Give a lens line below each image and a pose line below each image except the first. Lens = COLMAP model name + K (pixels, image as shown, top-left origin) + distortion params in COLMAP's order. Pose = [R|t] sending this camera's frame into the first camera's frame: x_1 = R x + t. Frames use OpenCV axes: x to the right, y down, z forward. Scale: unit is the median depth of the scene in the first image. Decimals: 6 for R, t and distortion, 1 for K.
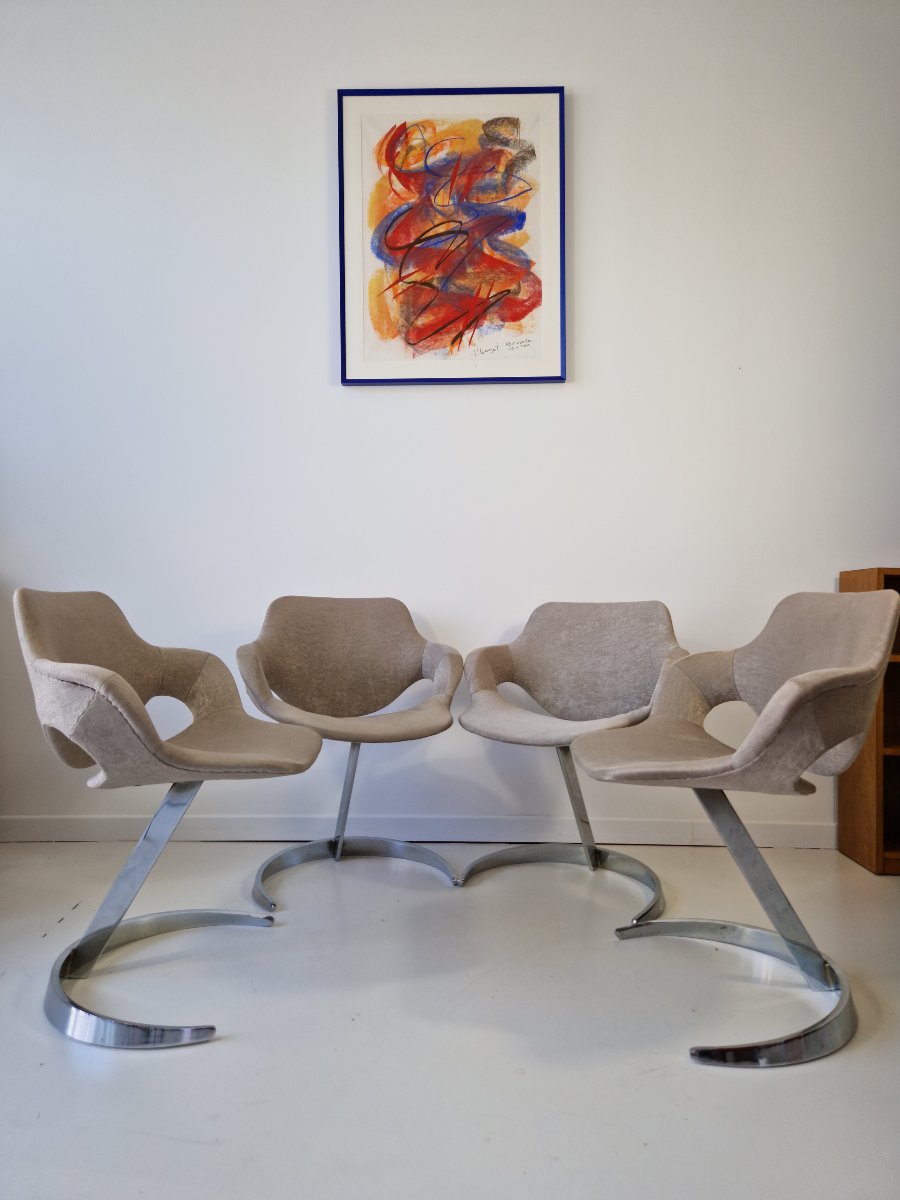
lens RADIAL K [[810.9, 0, 446.5], [0, 810.9, 595.5], [0, 0, 1]] dist [0.064008, -0.058922]
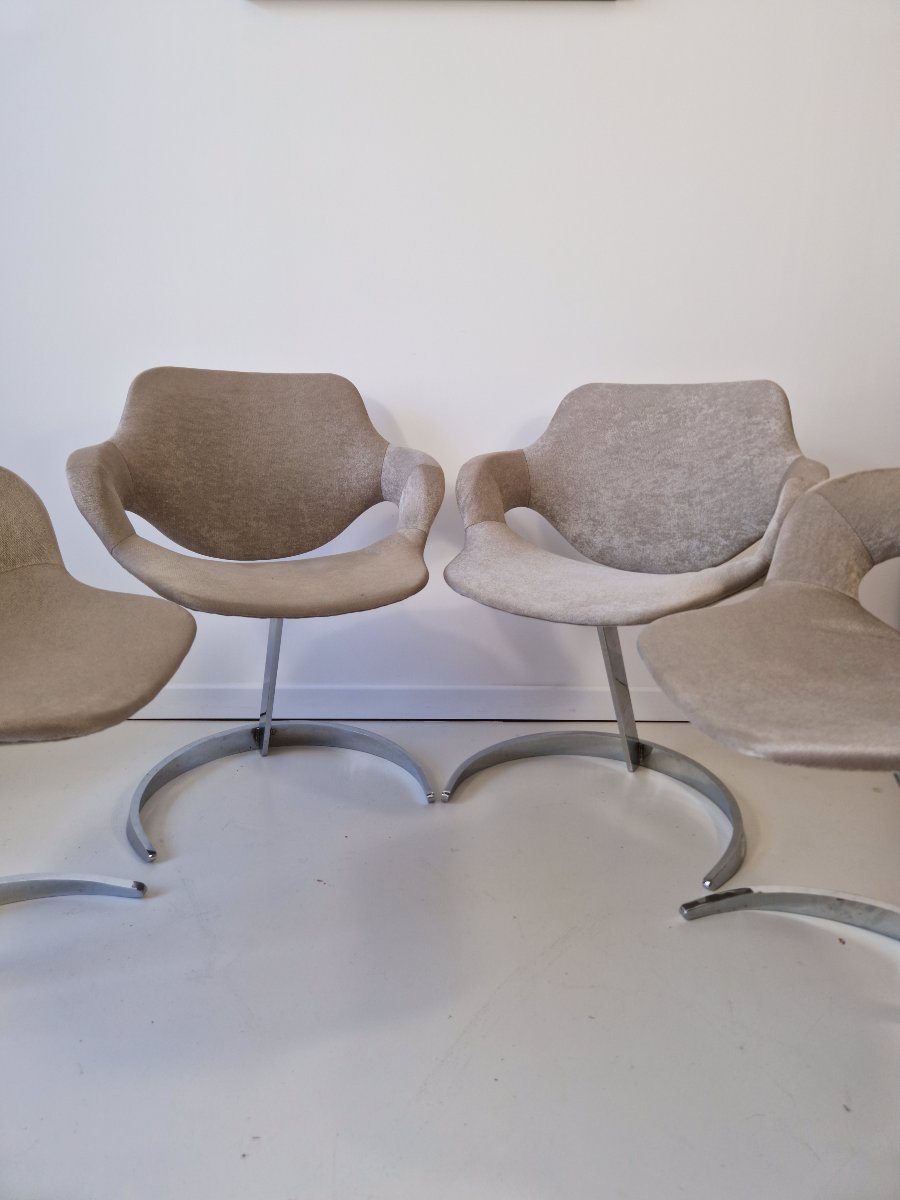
lens RADIAL K [[814.4, 0, 452.2], [0, 814.4, 593.1], [0, 0, 1]] dist [0.062799, -0.060514]
pose [[0.999344, -0.001153, 0.036195, 0.003454], [-0.007810, 0.969111, 0.246503, 0.011427], [-0.035361, -0.246624, 0.968466, 0.359070]]
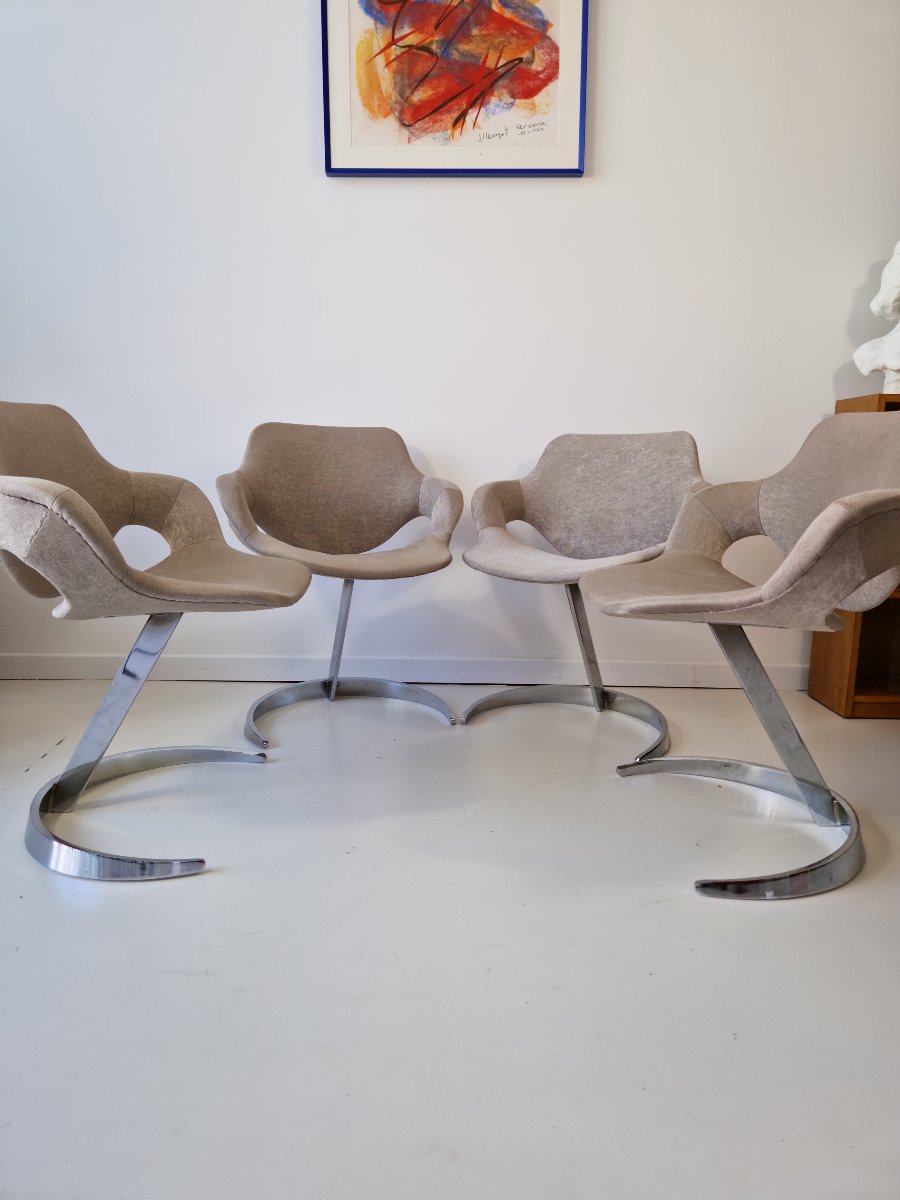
lens RADIAL K [[814.4, 0, 452.2], [0, 814.4, 593.1], [0, 0, 1]] dist [0.062799, -0.060514]
pose [[0.999881, 0.006249, 0.014094, -0.004439], [-0.008622, 0.984510, 0.175115, 0.027397], [-0.012781, -0.175215, 0.984447, 0.062866]]
